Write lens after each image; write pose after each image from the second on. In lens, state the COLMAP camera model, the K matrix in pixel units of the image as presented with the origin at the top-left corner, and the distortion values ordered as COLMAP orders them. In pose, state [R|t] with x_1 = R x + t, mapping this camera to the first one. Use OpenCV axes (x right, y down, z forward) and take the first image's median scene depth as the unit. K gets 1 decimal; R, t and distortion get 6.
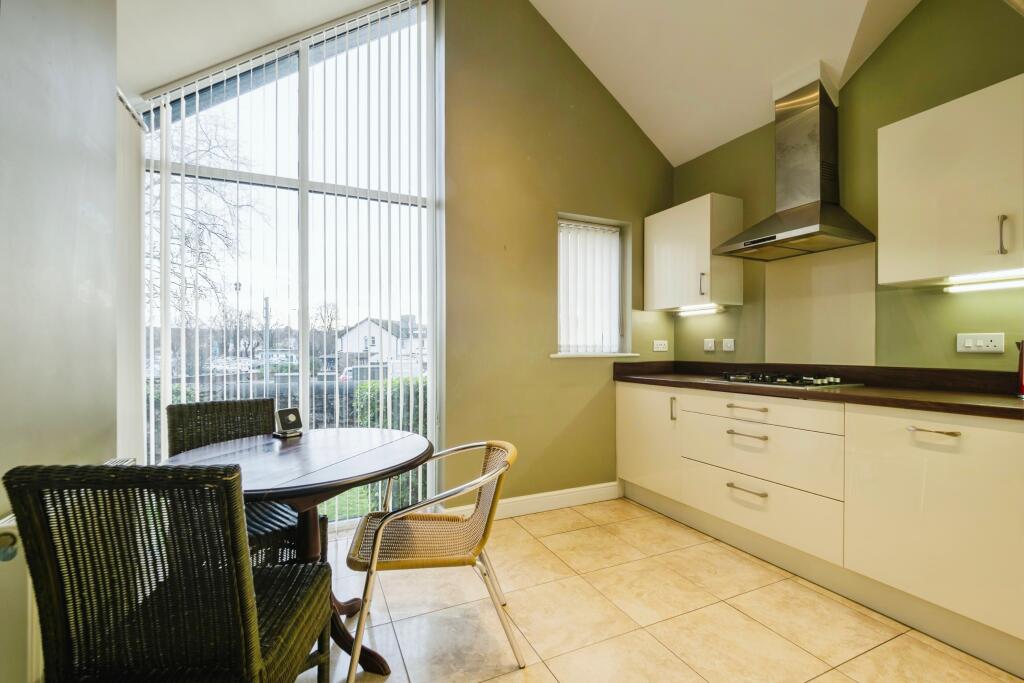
lens RADIAL K [[453.4, 0, 514.5], [0, 453.4, 345.0], [0, 0, 1]] dist [0.000744, 0.000080]
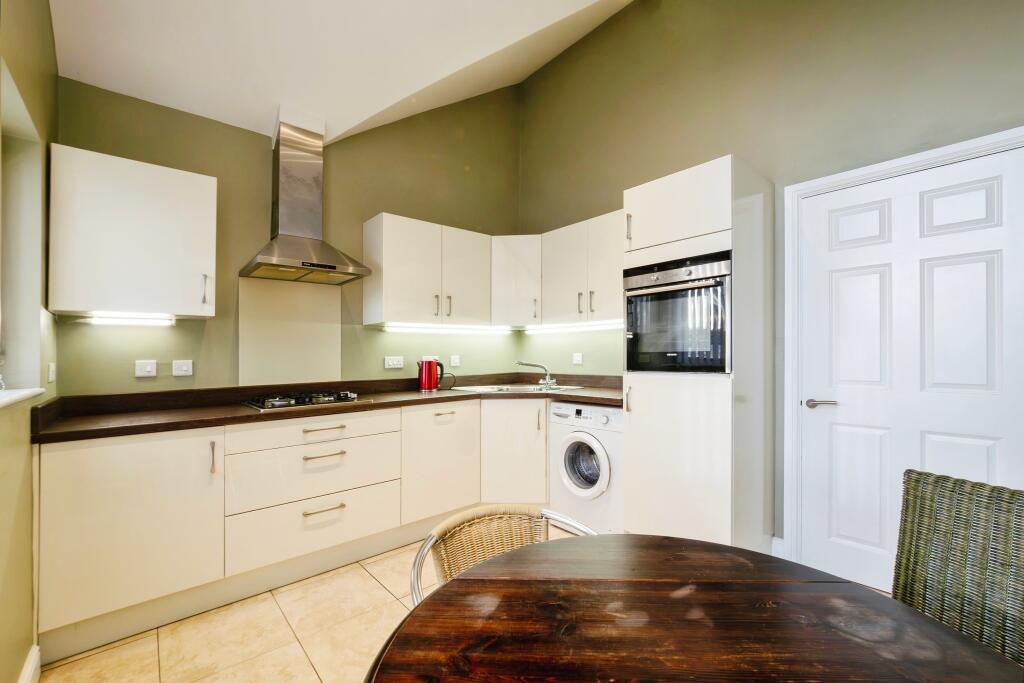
lens RADIAL K [[430.8, 0, 515.1], [0, 430.8, 351.0], [0, 0, 1]] dist [-0.000657, -0.000100]
pose [[-0.272884, 0.010077, 0.961994, -0.500315], [0.004753, 0.999947, -0.009126, -0.024370], [-0.962035, 0.002083, -0.272917, 0.793910]]
